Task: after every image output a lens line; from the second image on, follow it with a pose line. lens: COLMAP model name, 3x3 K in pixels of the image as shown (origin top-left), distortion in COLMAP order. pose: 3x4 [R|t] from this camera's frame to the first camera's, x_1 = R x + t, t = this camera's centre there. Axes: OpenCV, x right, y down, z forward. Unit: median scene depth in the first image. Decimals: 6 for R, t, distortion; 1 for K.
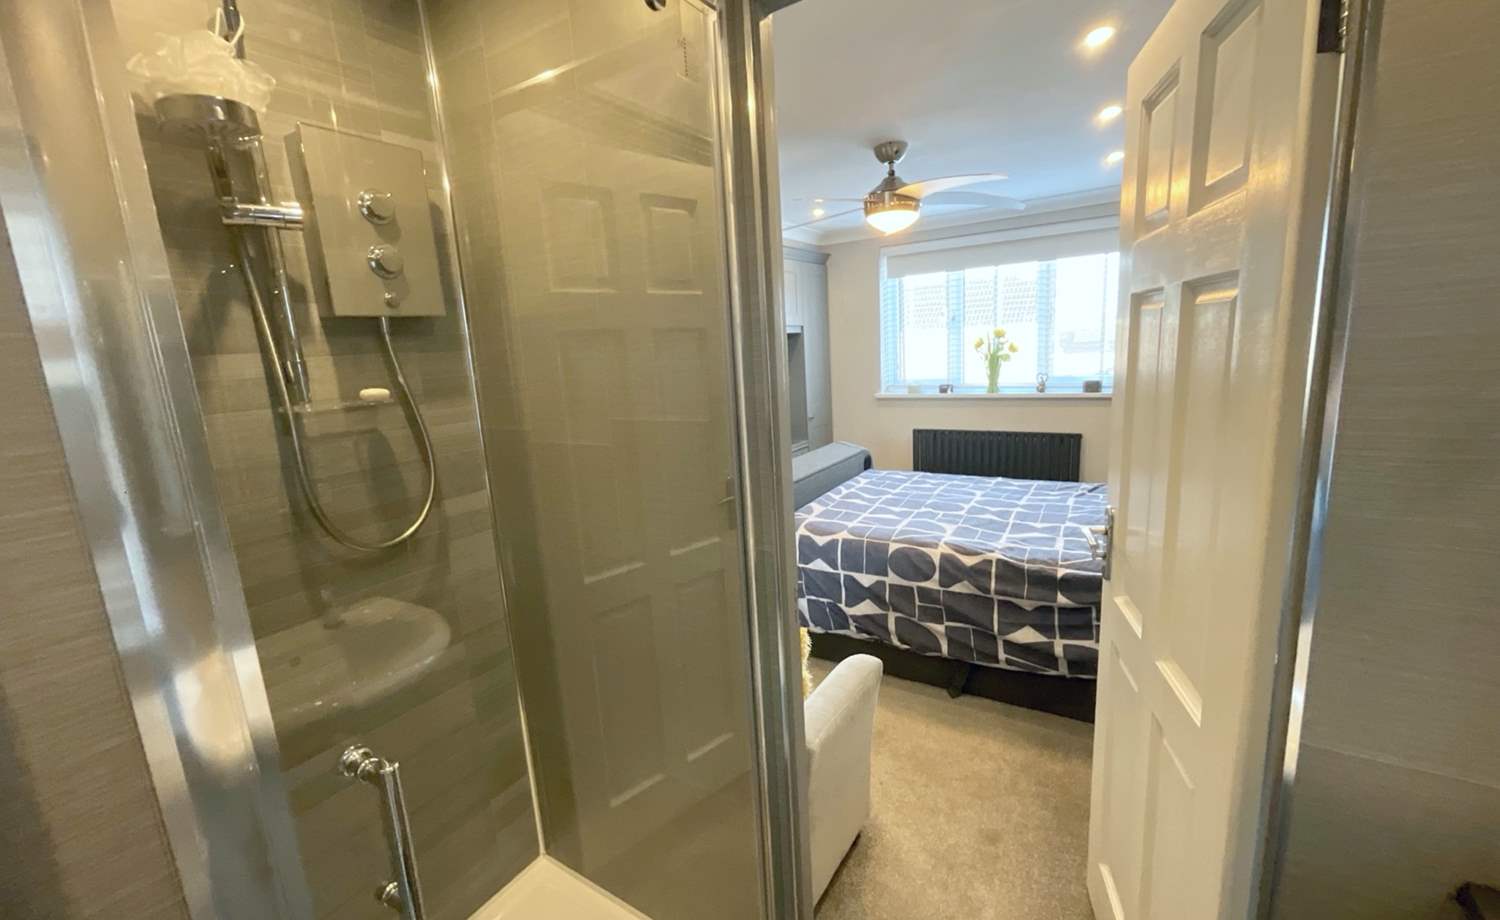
lens RADIAL K [[608.3, 0, 748.0], [0, 608.3, 460.8], [0, 0, 1]] dist [-0.003797, 0.001152]
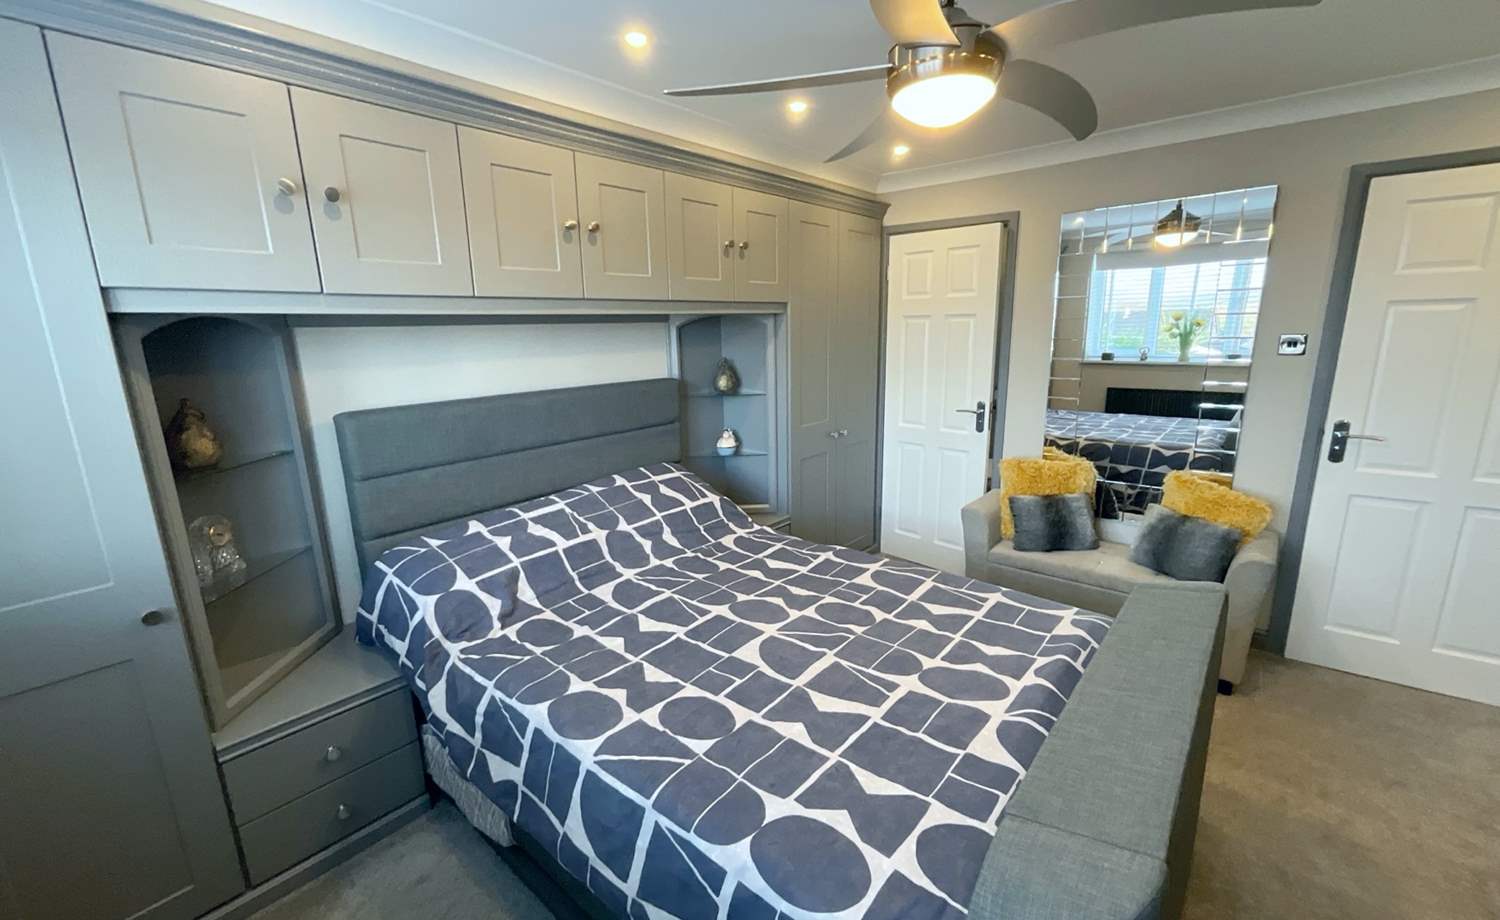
lens RADIAL K [[608.3, 0, 751.3], [0, 608.3, 460.8], [0, 0, 1]] dist [-0.003797, 0.001152]
pose [[-0.987118, 0.045821, 0.153295, 0.341918], [0.102919, 0.915426, 0.389105, -0.343395], [-0.122501, 0.399869, -0.908349, 1.641779]]
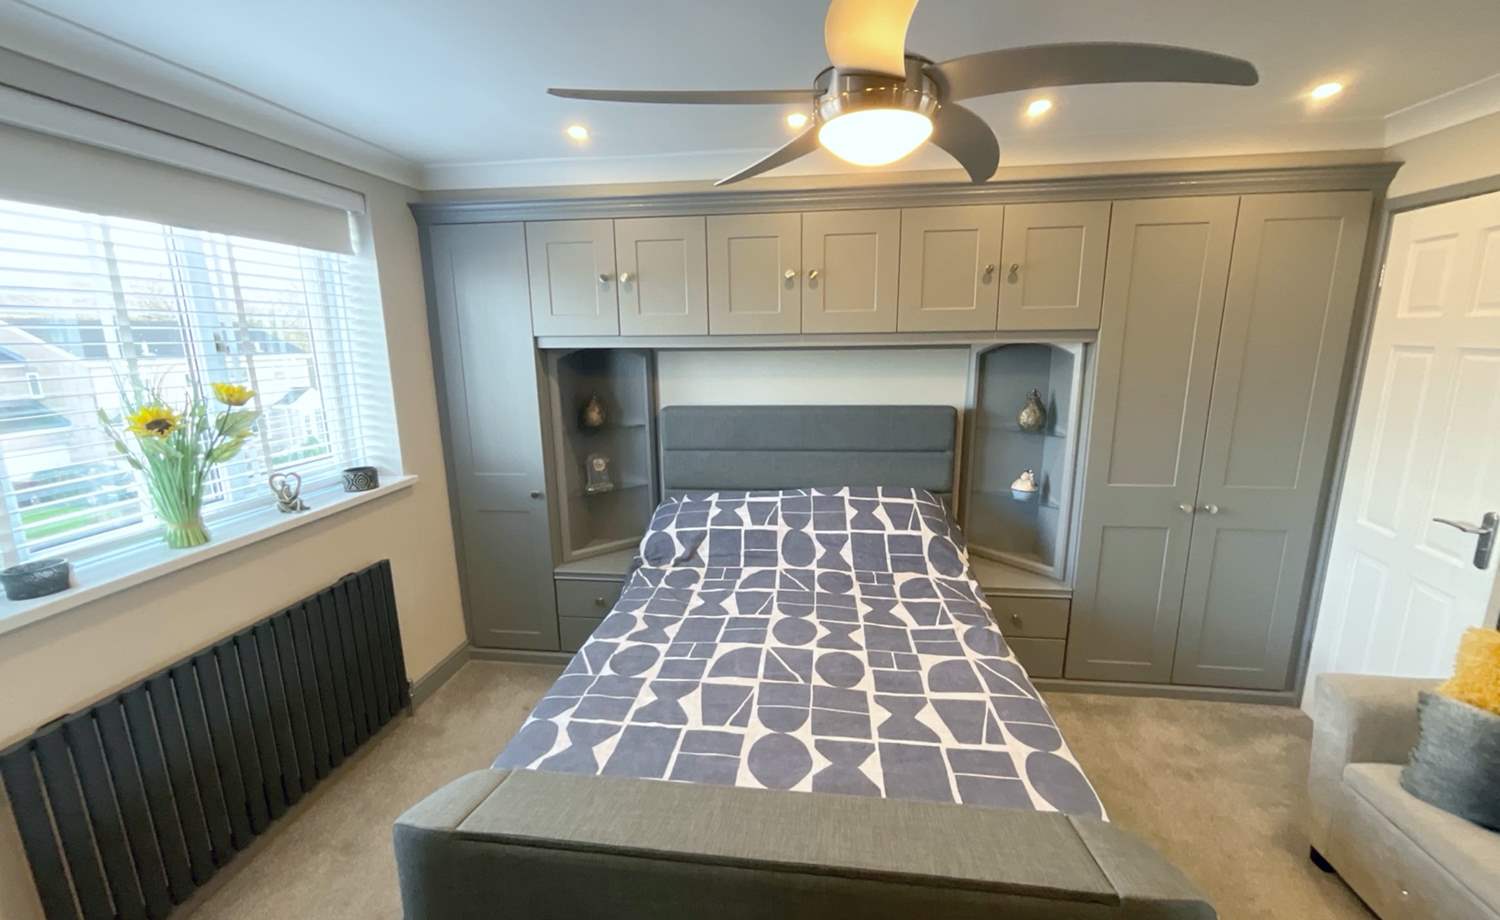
lens RADIAL K [[608.3, 0, 751.6], [0, 608.3, 460.5], [0, 0, 1]] dist [-0.003797, 0.001152]
pose [[-0.429407, -0.121195, 0.894942, -0.163586], [0.208000, 0.951042, 0.228594, -0.296763], [-0.878832, 0.284308, -0.383176, 1.357438]]
